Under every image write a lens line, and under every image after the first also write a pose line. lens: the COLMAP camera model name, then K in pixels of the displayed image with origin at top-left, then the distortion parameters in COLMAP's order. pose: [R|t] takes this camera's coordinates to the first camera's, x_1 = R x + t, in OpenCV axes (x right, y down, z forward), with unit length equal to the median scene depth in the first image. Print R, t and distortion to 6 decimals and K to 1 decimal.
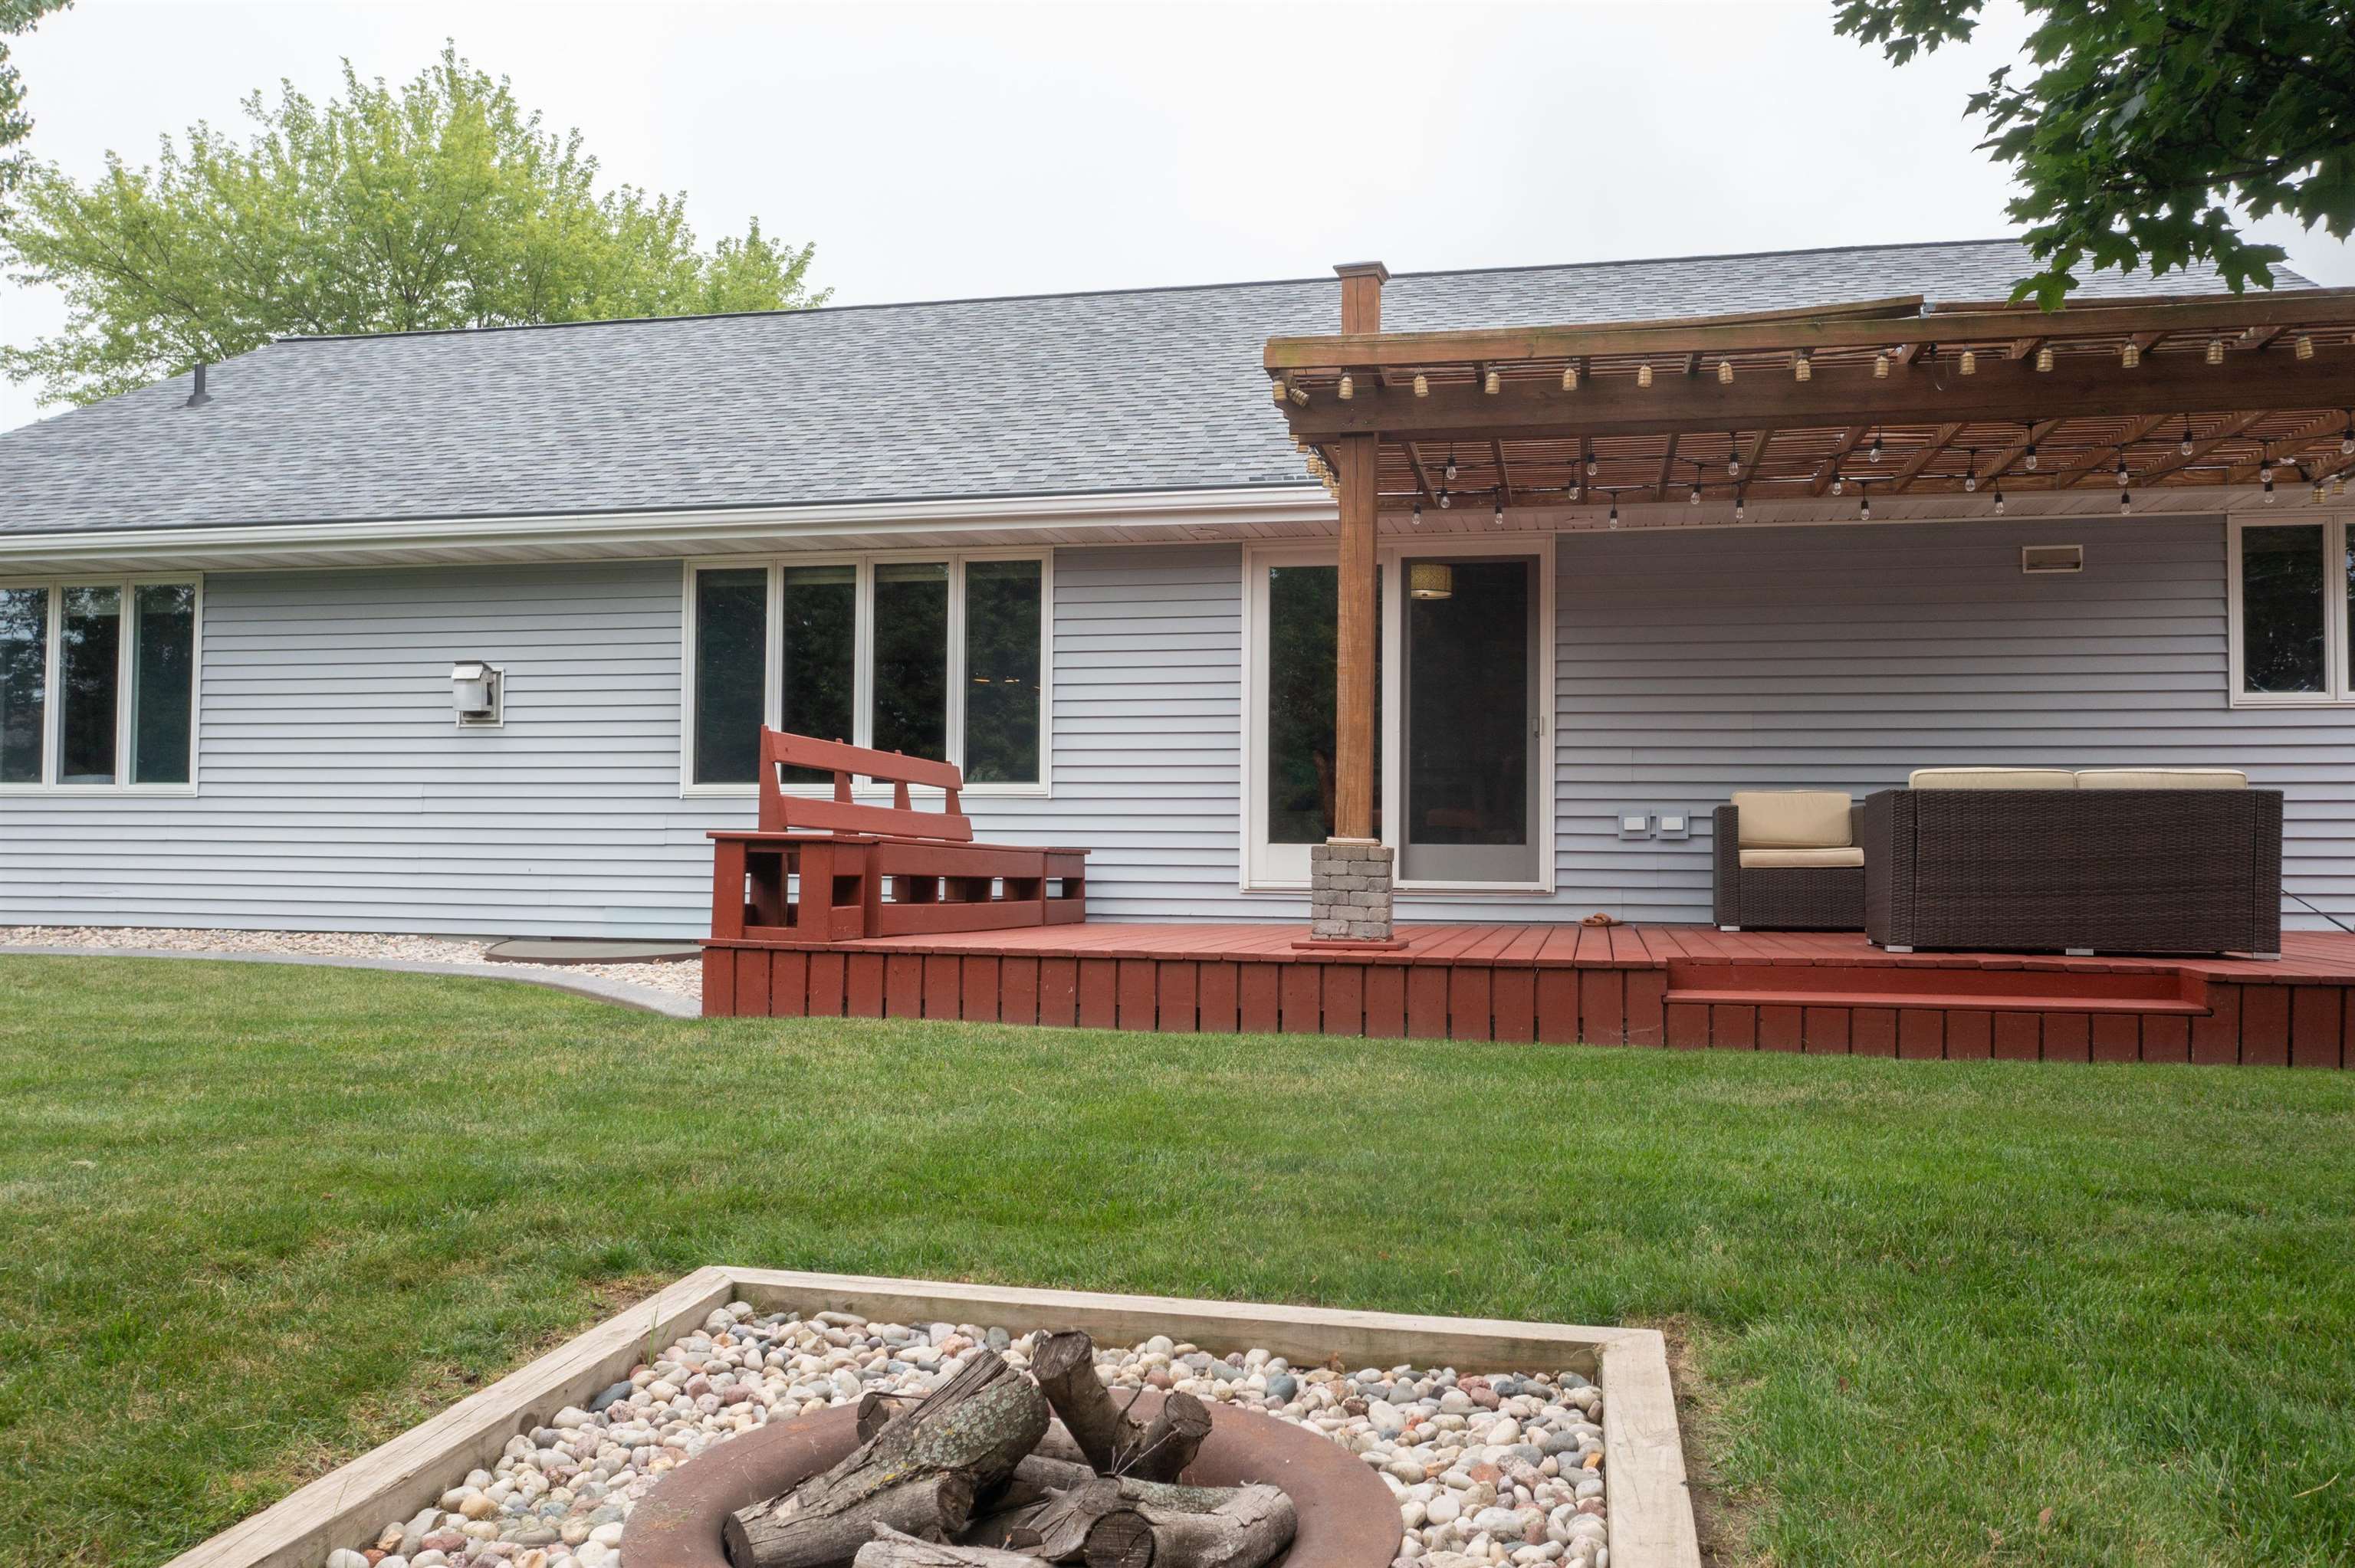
lens RADIAL K [[1874.4, 0, 1177.5], [0, 1874.4, 784.0], [0, 0, 1]] dist [-0.013022, -0.005595]
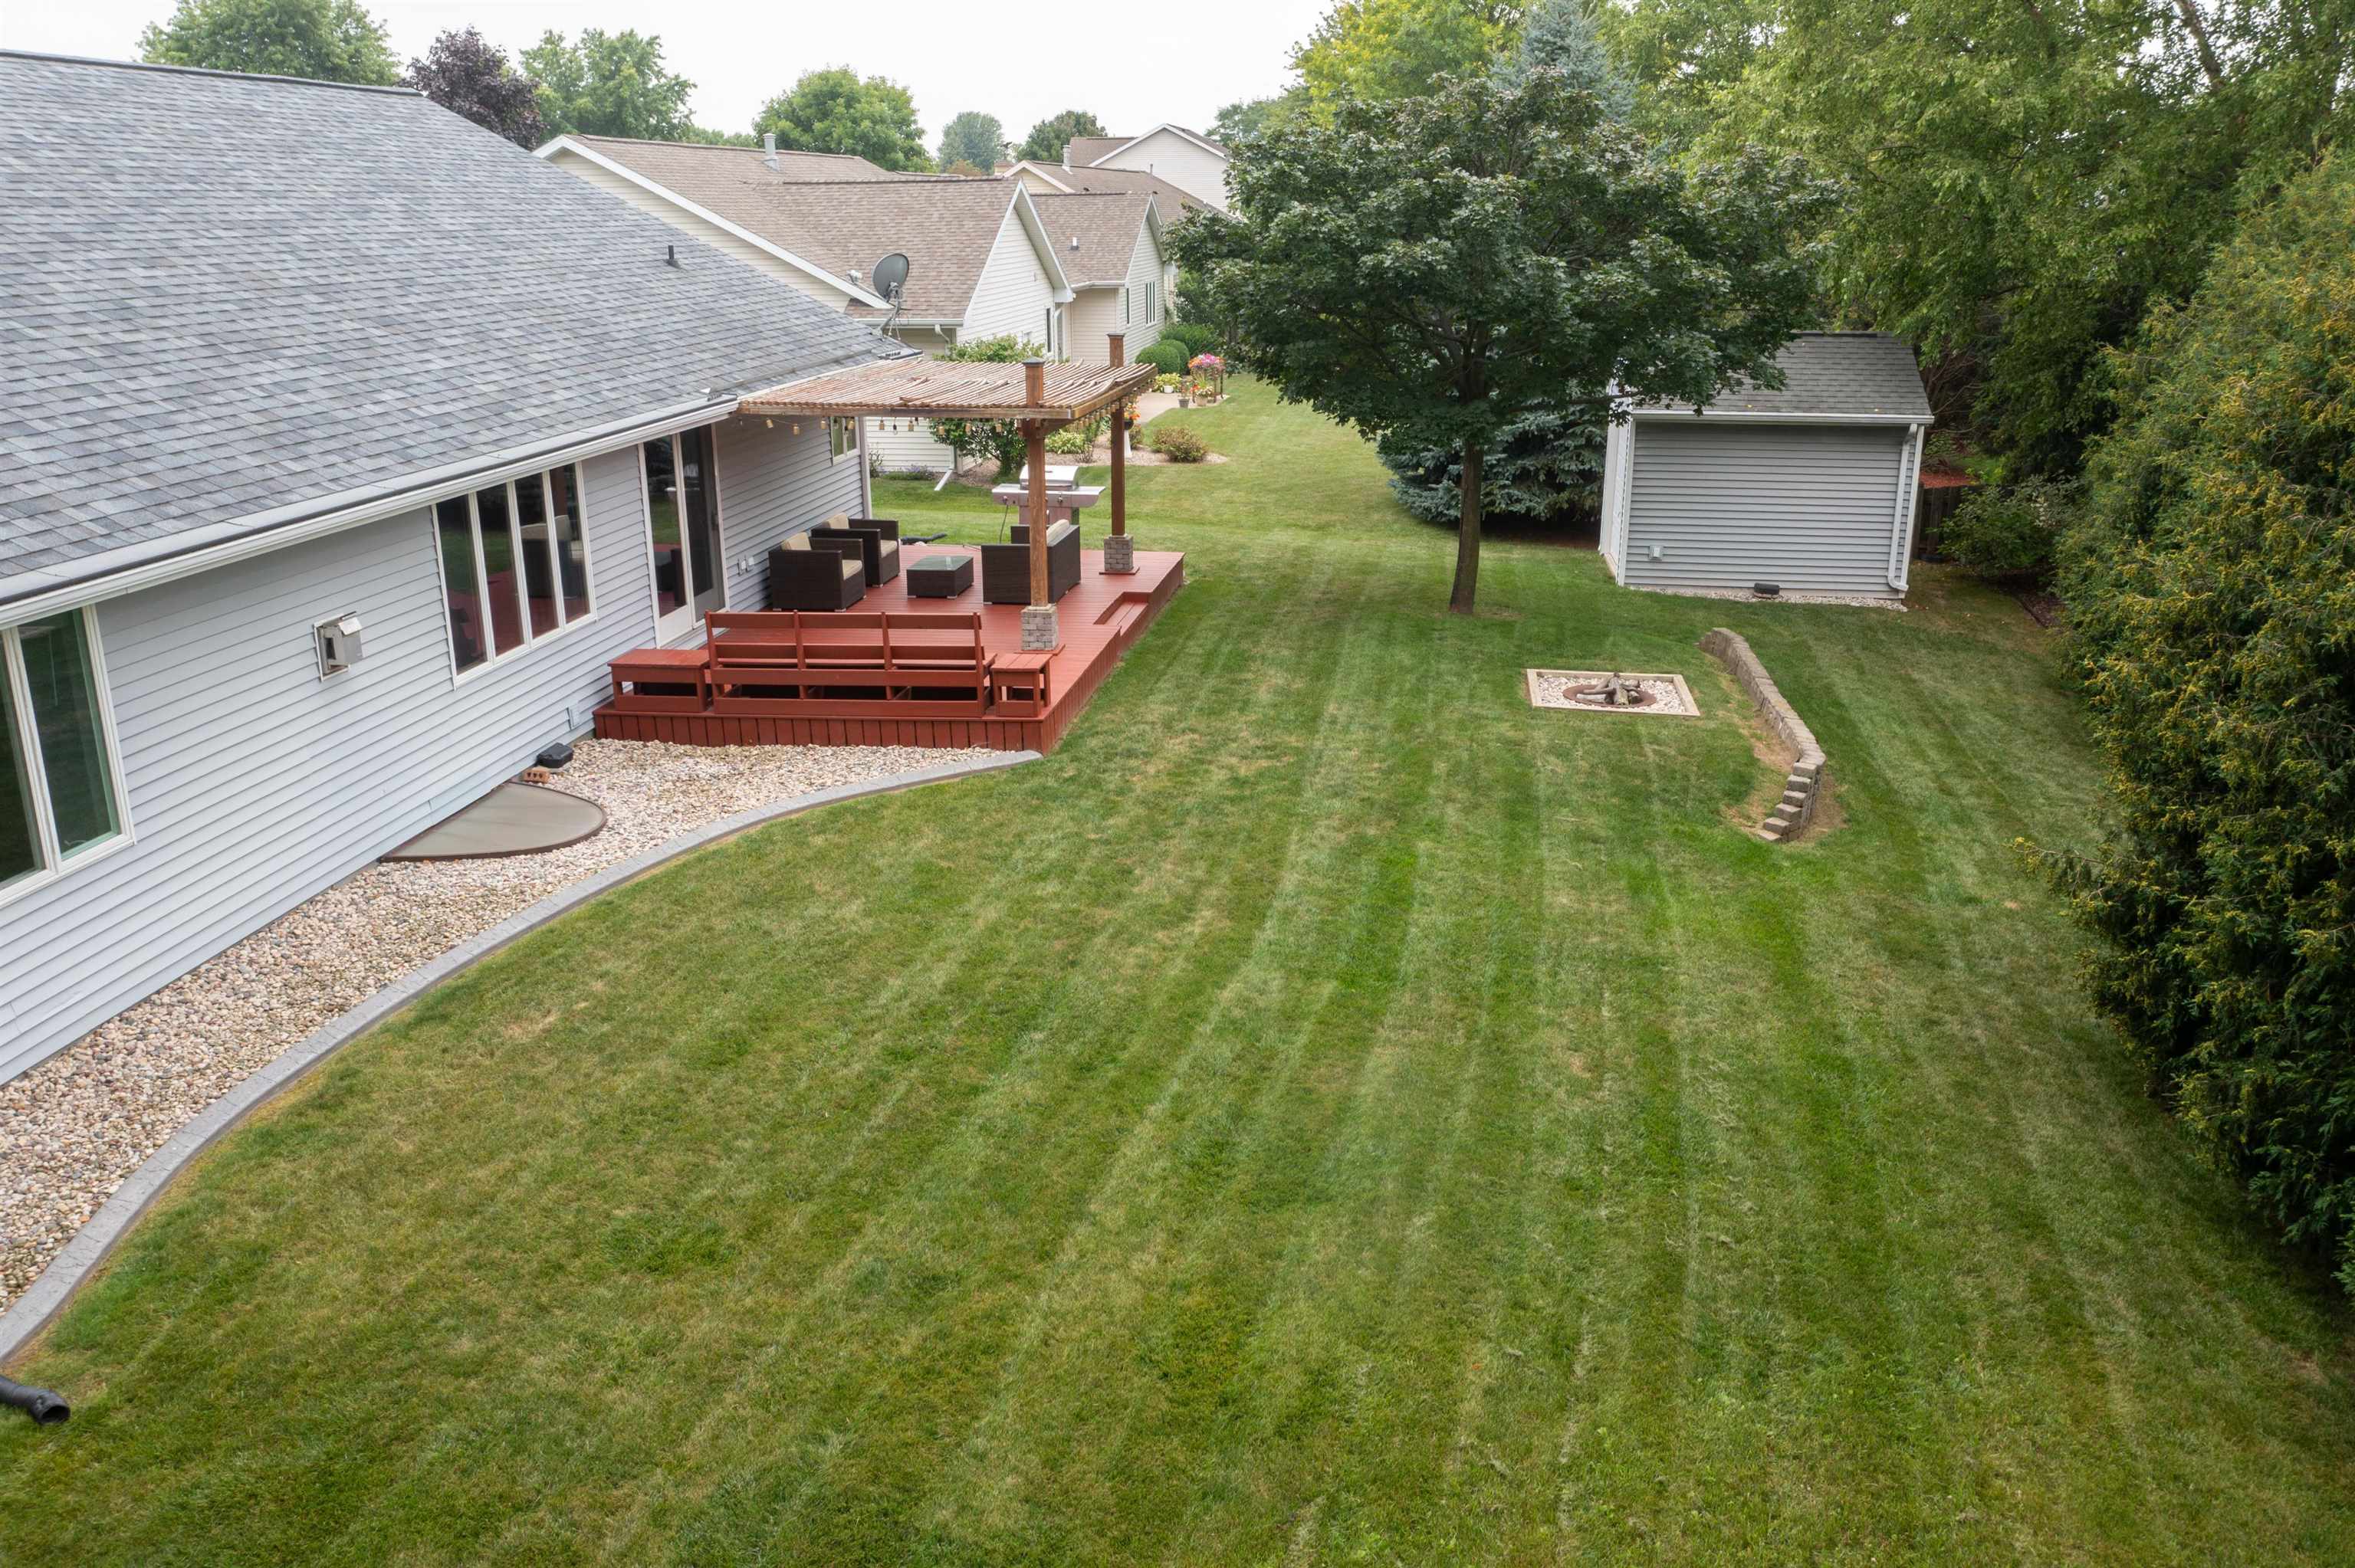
lens RADIAL K [[1874.4, 0, 1177.5], [0, 1874.4, 784.0], [0, 0, 1]] dist [-0.013022, -0.005595]
pose [[-0.085242, -0.299401, 0.950312, -1.580210], [-0.033255, 0.954107, 0.297613, -0.329757], [-0.995805, -0.006233, -0.091287, 0.724975]]
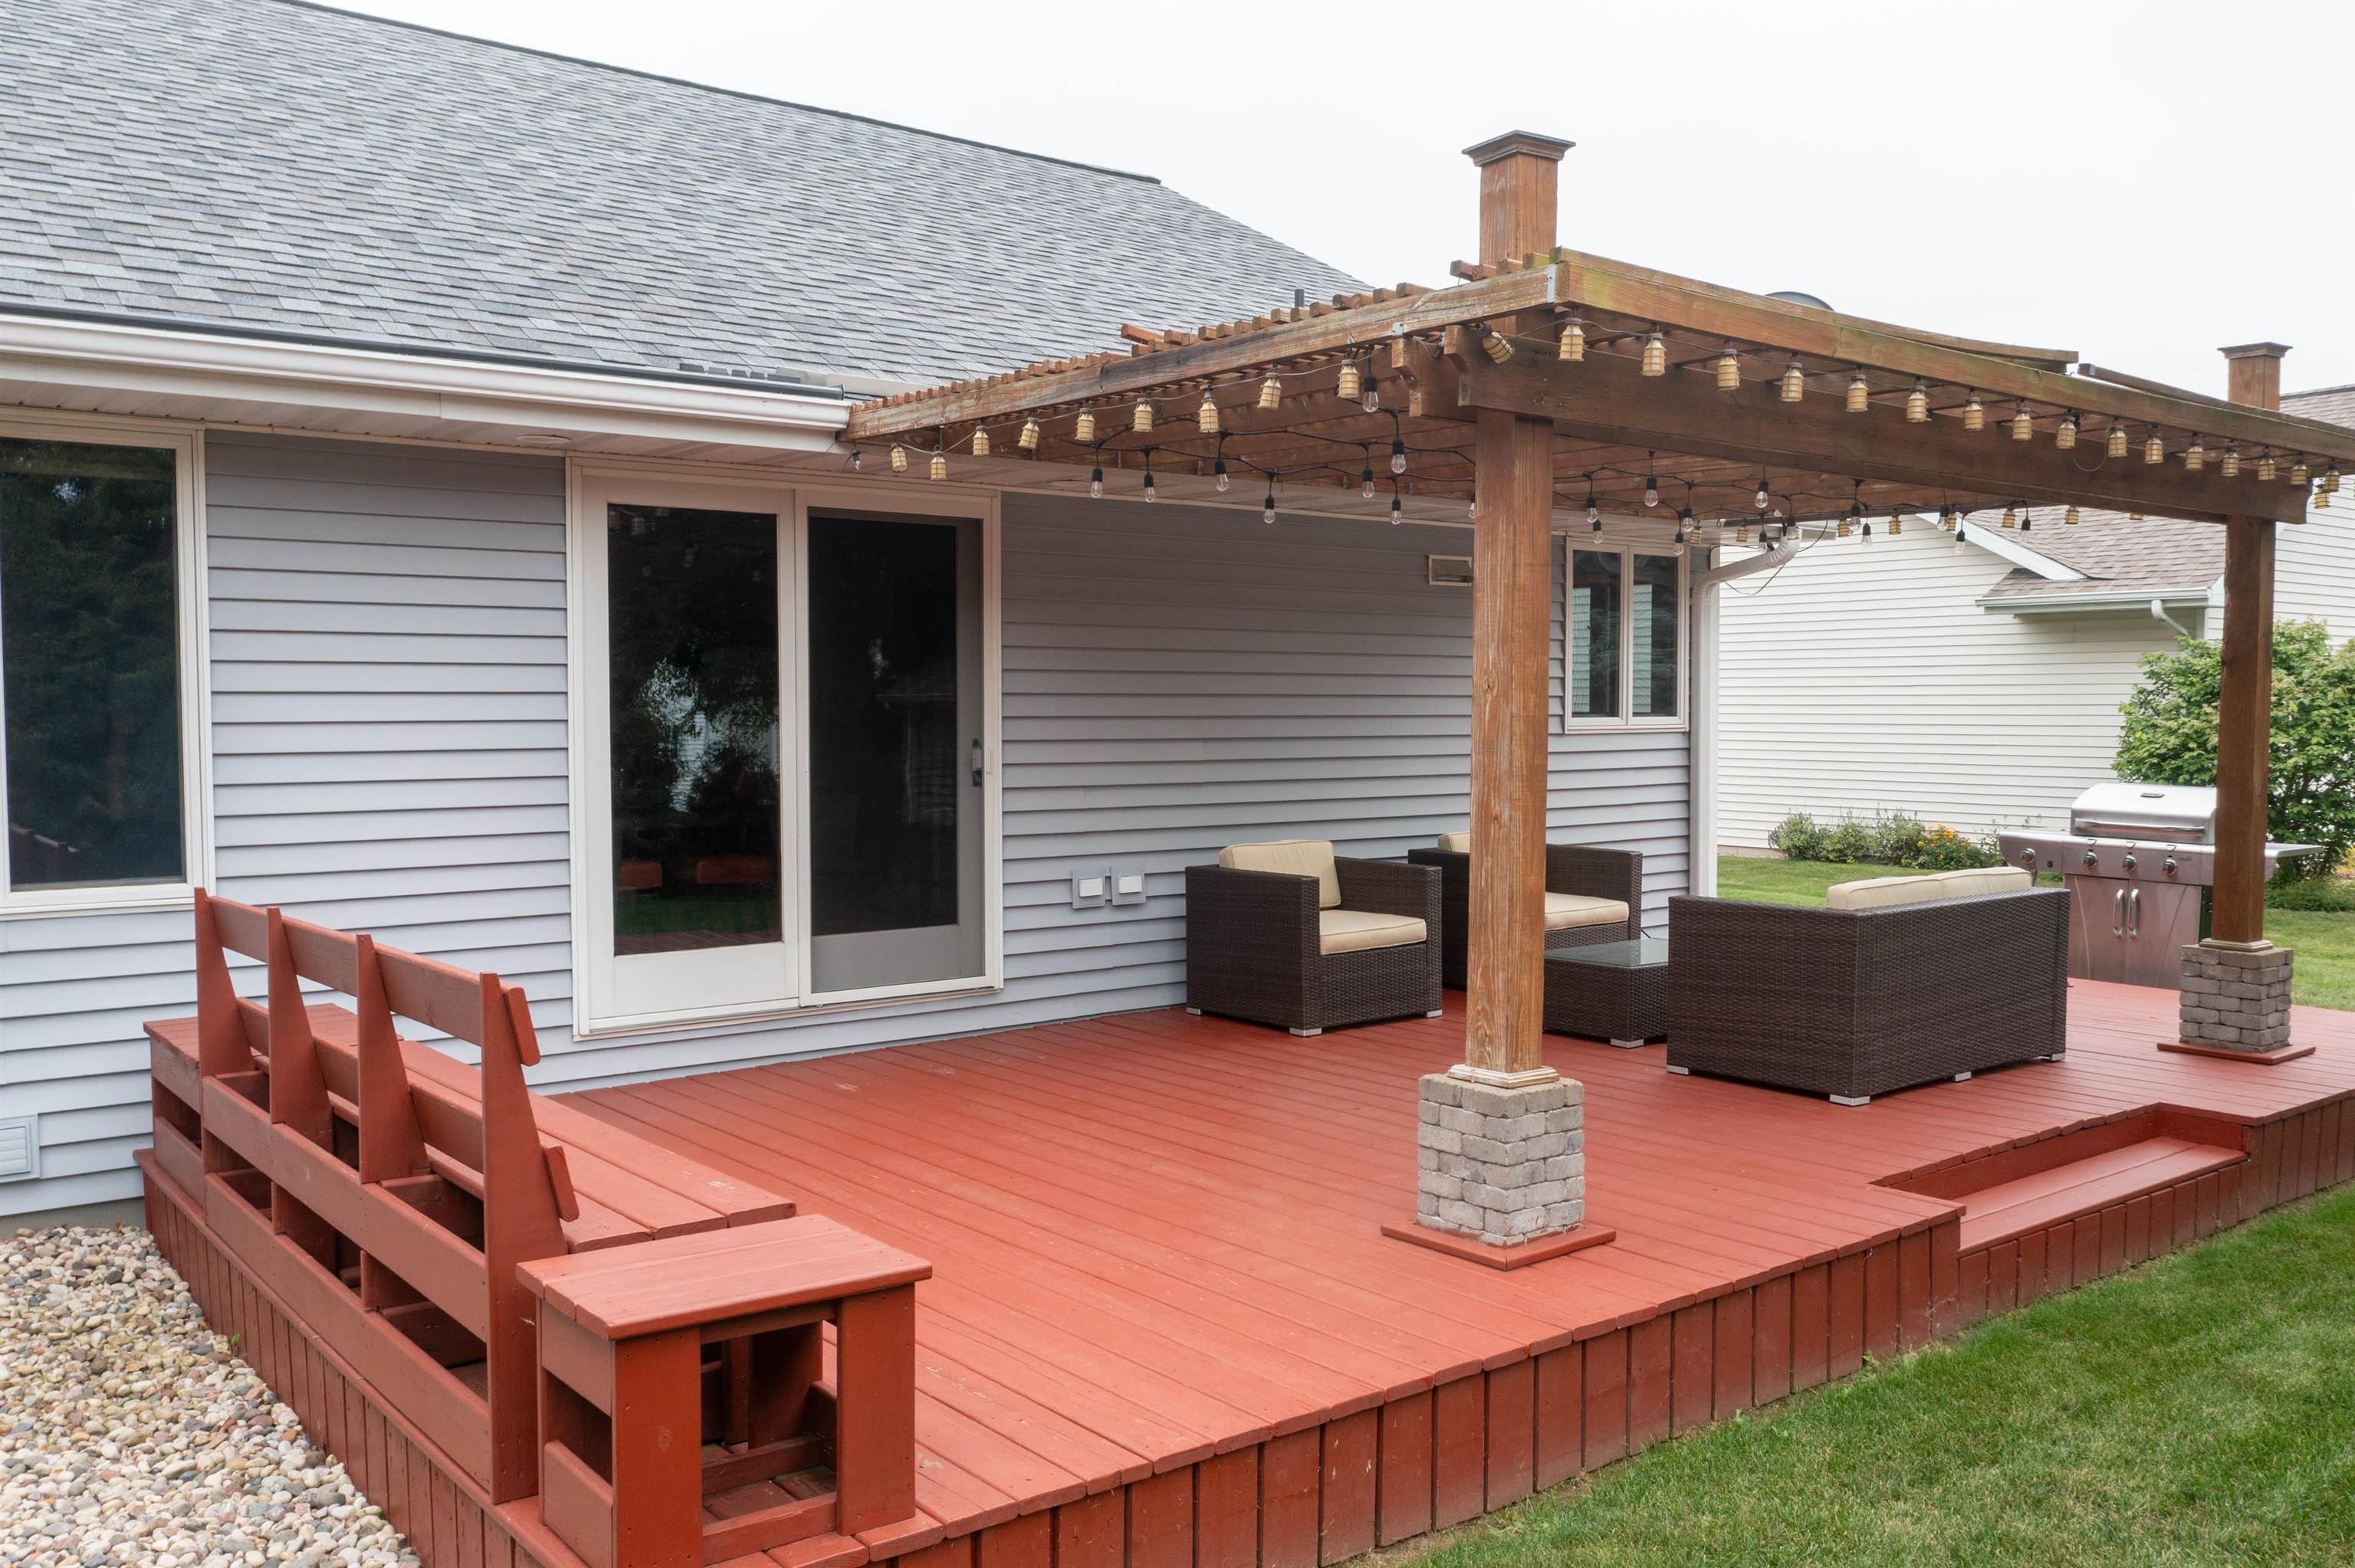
lens RADIAL K [[1915.0, 0, 1177.5], [0, 1915.0, 784.0], [0, 0, 1]] dist [-0.061295, -0.000960]
pose [[0.624467, -0.043686, 0.779828, -0.329360], [-0.023823, 0.996905, 0.074923, -0.077826], [-0.780687, -0.065365, 0.621494, 0.483662]]
